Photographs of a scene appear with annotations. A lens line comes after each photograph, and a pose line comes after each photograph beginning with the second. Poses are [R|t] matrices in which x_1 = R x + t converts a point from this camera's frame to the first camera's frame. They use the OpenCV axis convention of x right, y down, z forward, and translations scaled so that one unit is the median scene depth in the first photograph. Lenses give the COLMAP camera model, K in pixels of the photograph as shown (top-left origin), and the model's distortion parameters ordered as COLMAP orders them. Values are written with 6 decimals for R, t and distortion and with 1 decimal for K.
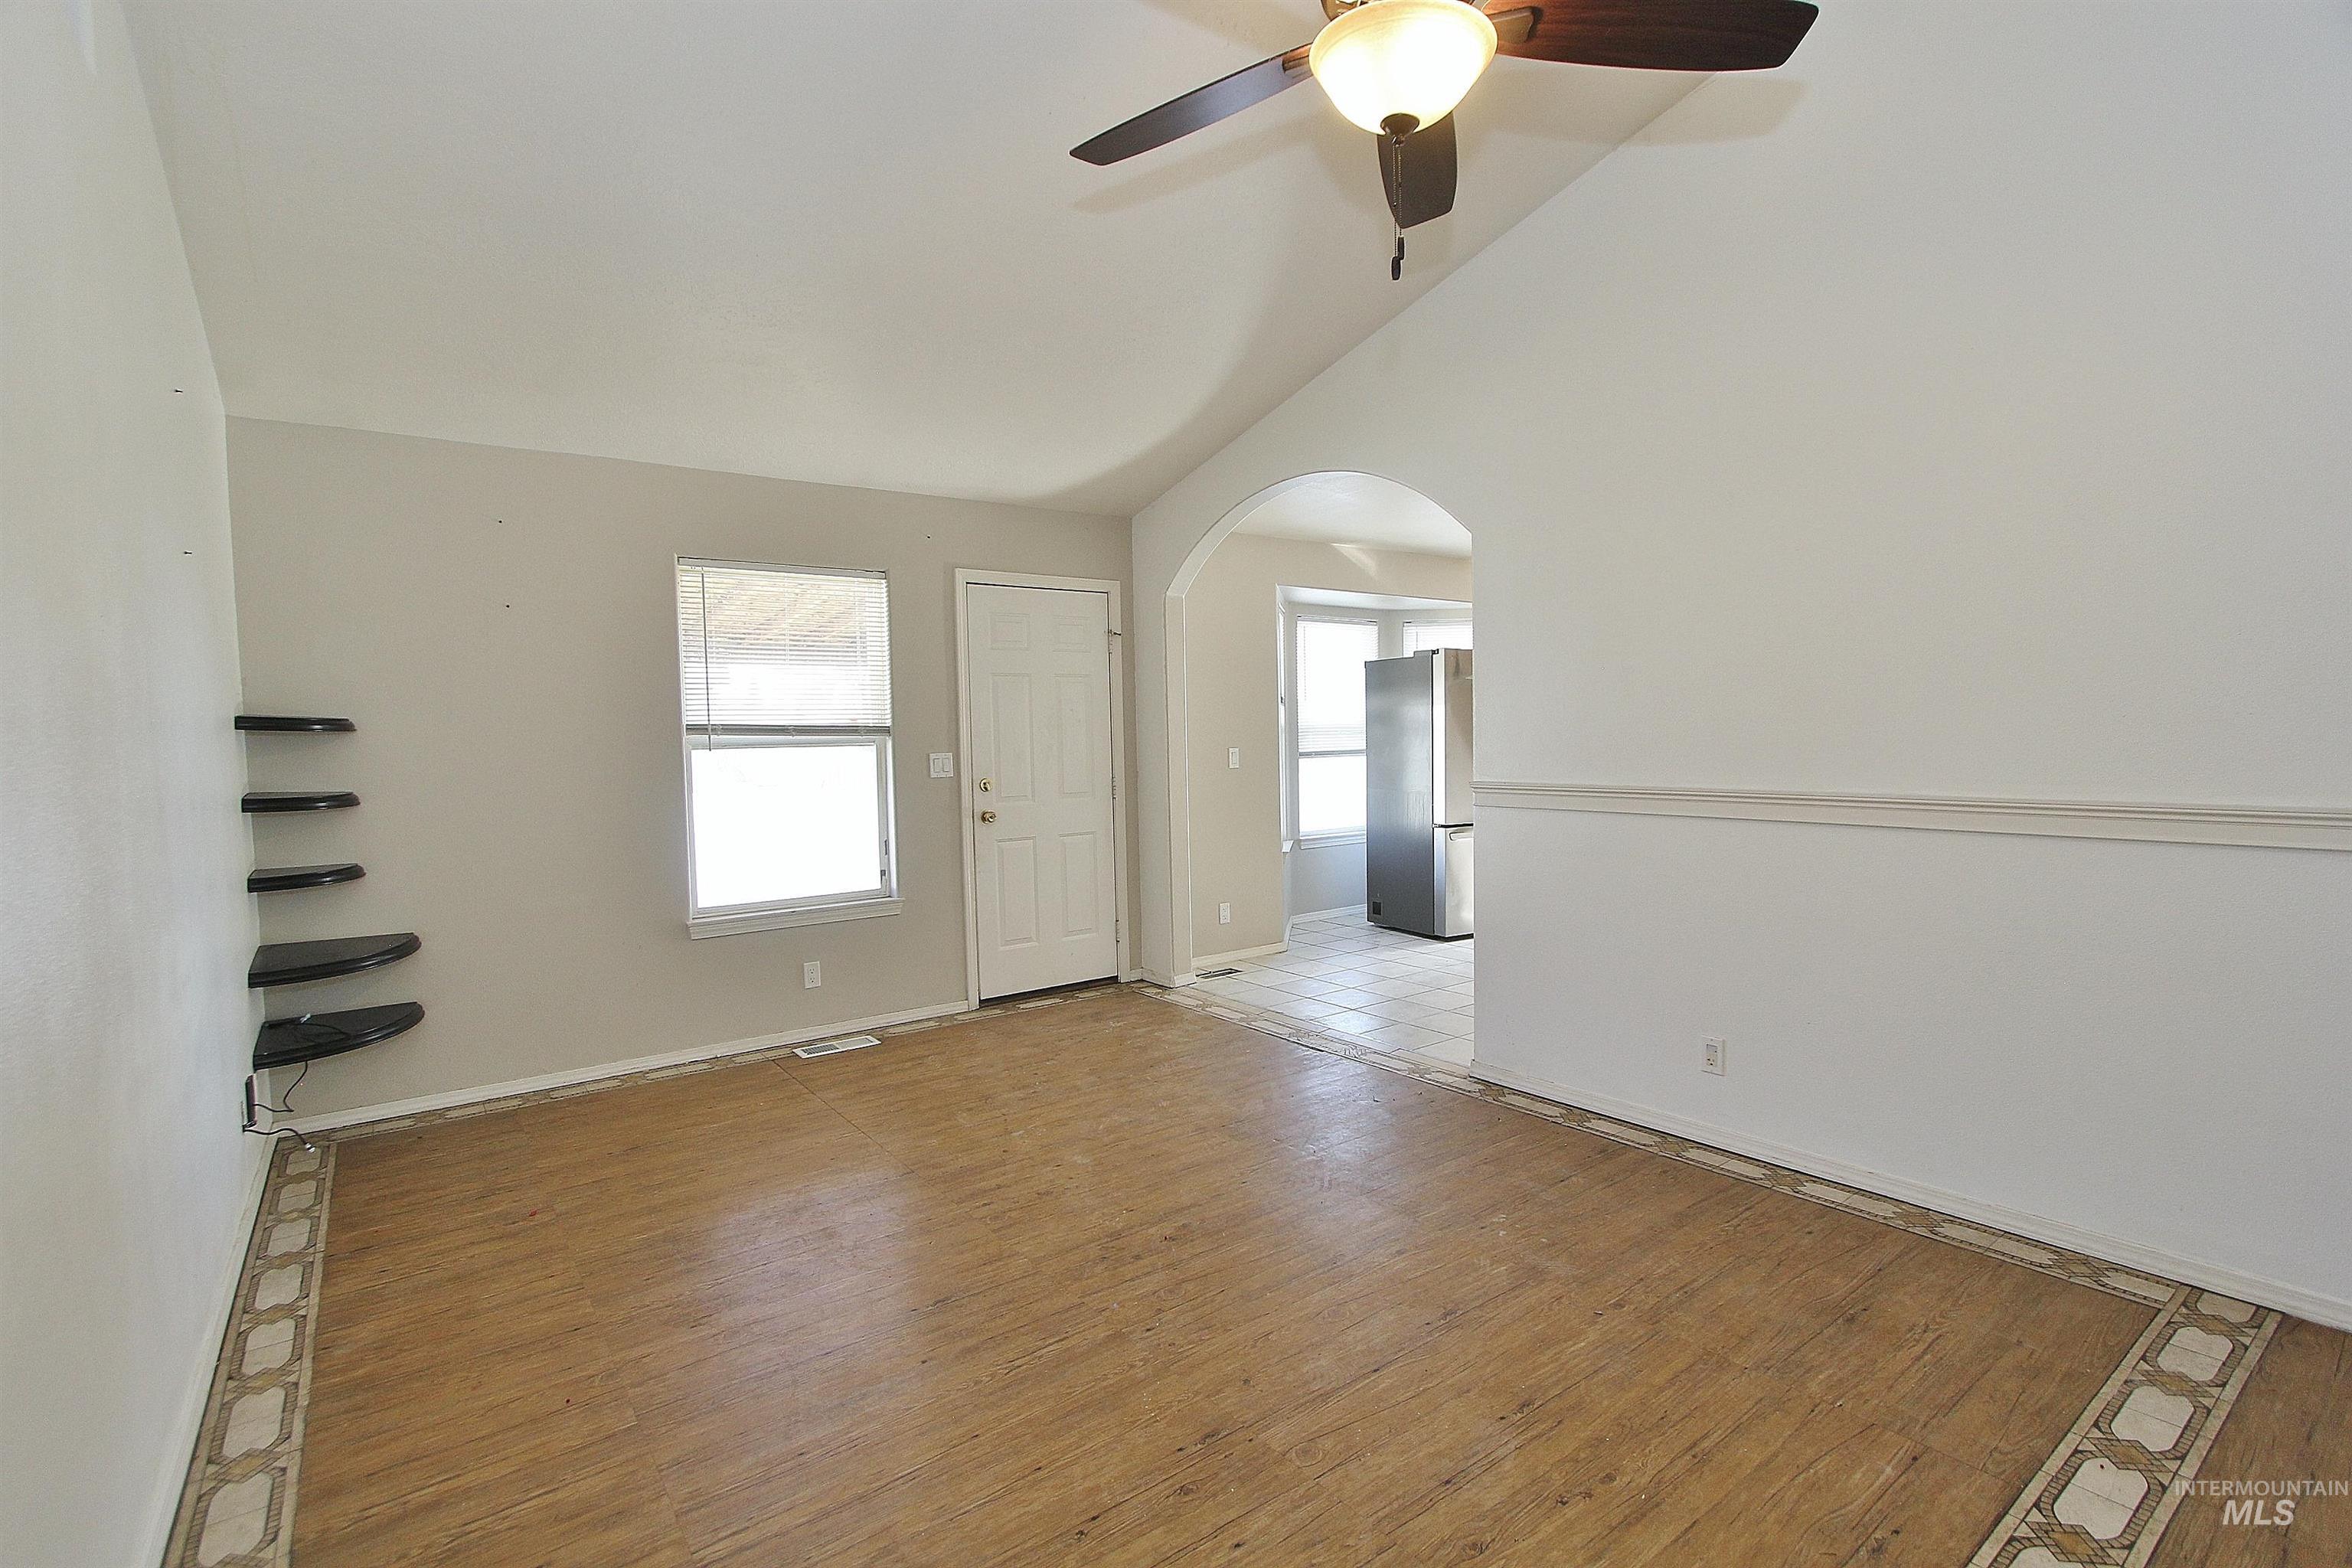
lens RADIAL K [[1082.2, 0, 1172.7], [0, 1082.2, 791.0], [0, 0, 1]] dist [-0.018190, 0.003153]
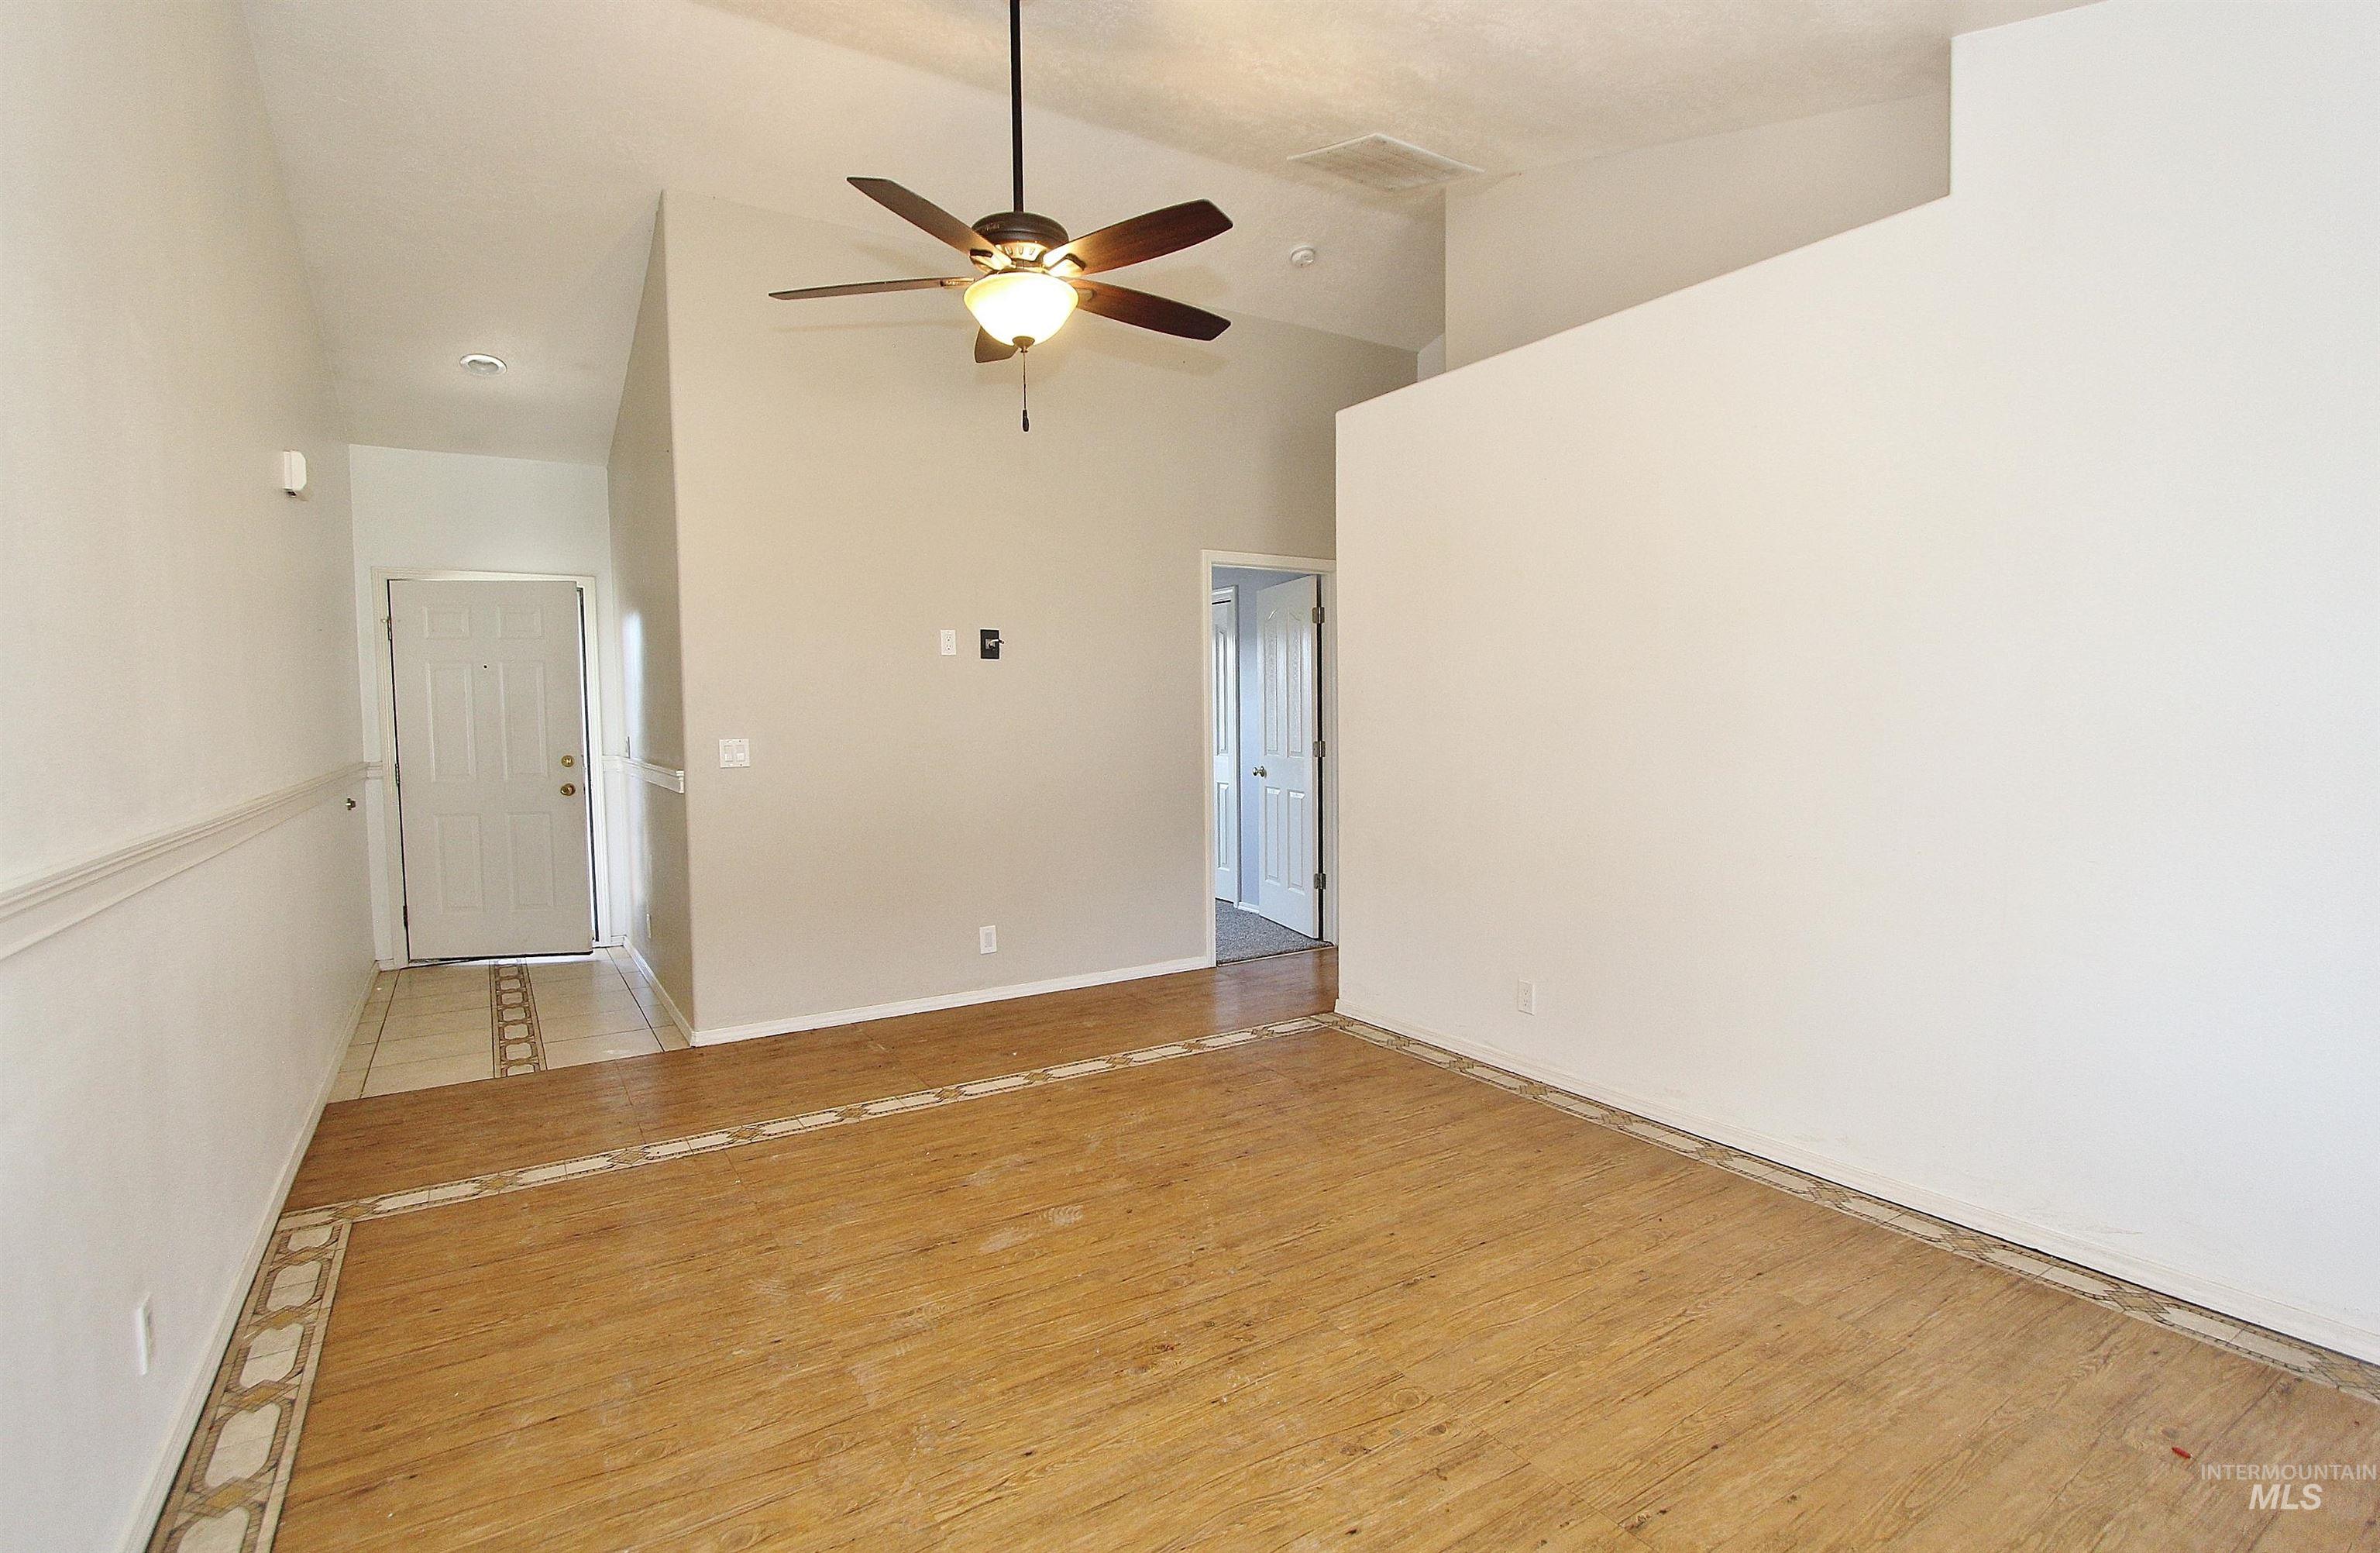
lens RADIAL K [[1115.0, 0, 1184.4], [0, 1115.0, 771.1], [0, 0, 1]] dist [-0.017683, 0.002172]
pose [[-0.996640, 0.030794, 0.075895, -0.062925], [0.038603, 0.993862, 0.103669, -0.062897], [-0.072236, 0.106251, -0.991712, 1.227117]]
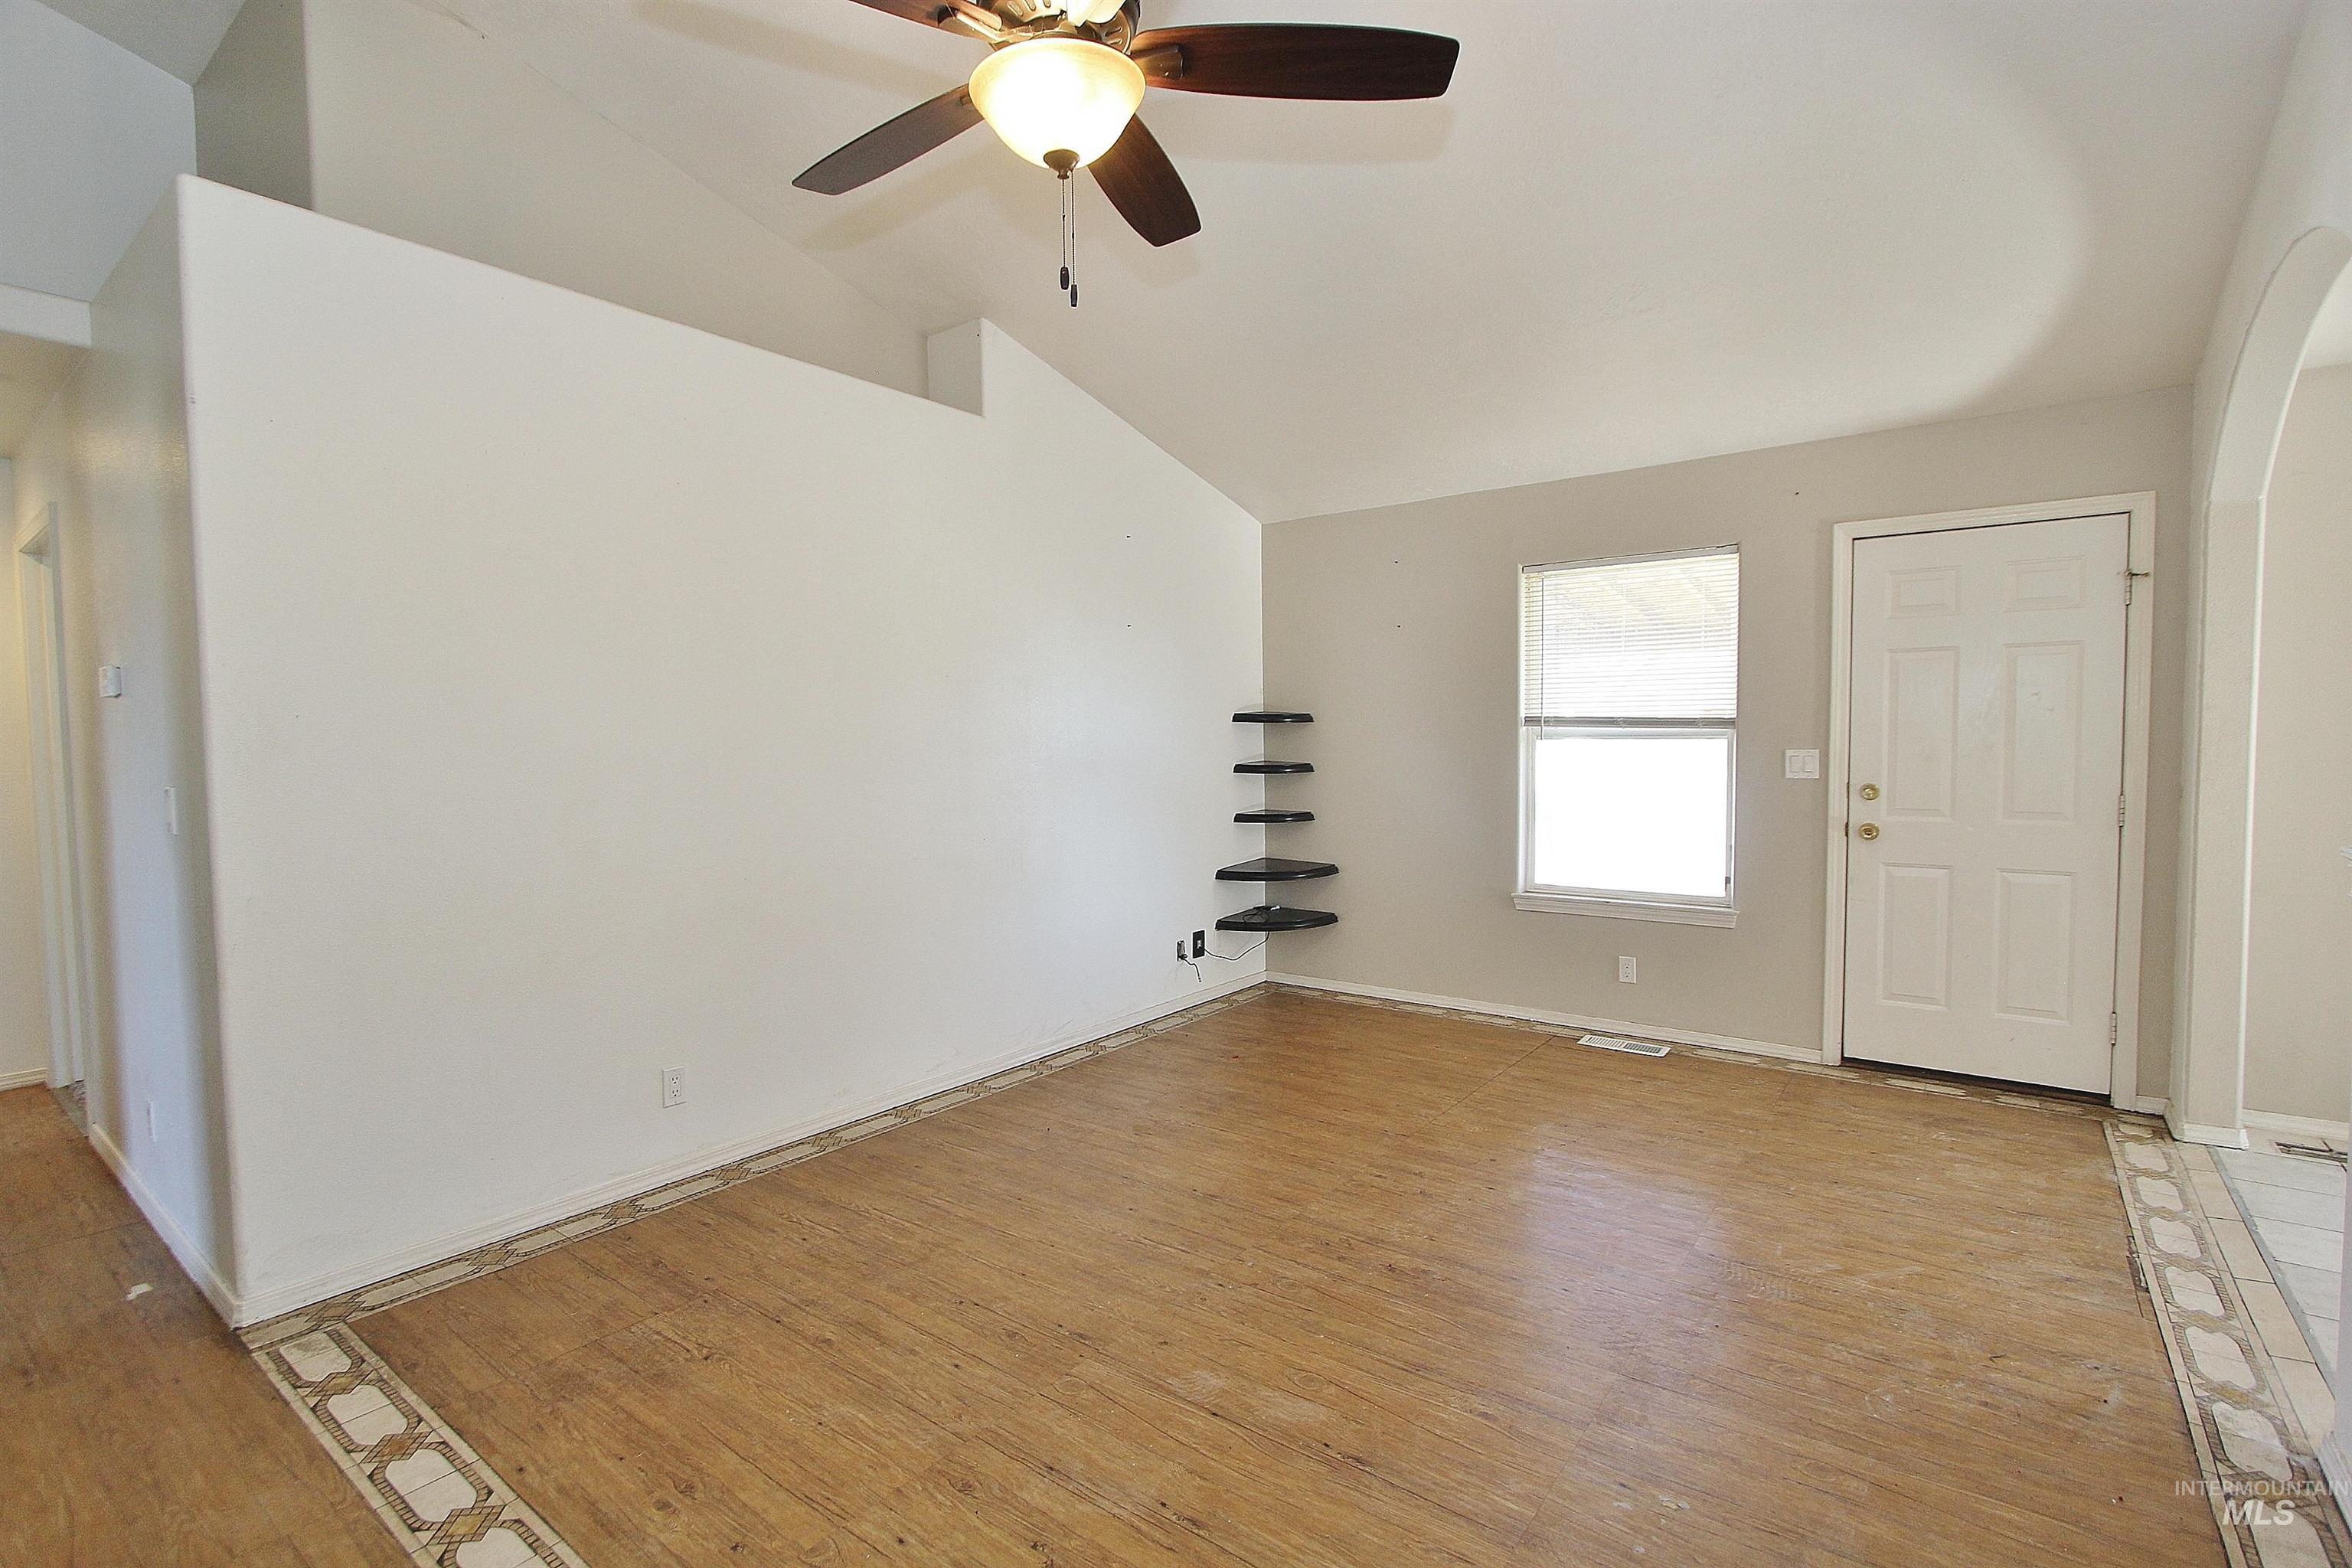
lens RADIAL K [[1082.2, 0, 1160.4], [0, 1082.2, 785.2], [0, 0, 1]] dist [-0.018190, 0.003153]
pose [[0.268659, 0.062991, -0.961174, 0.576838], [-0.047357, 0.997516, 0.052136, -0.034503], [0.962070, 0.031512, 0.270975, 0.371625]]
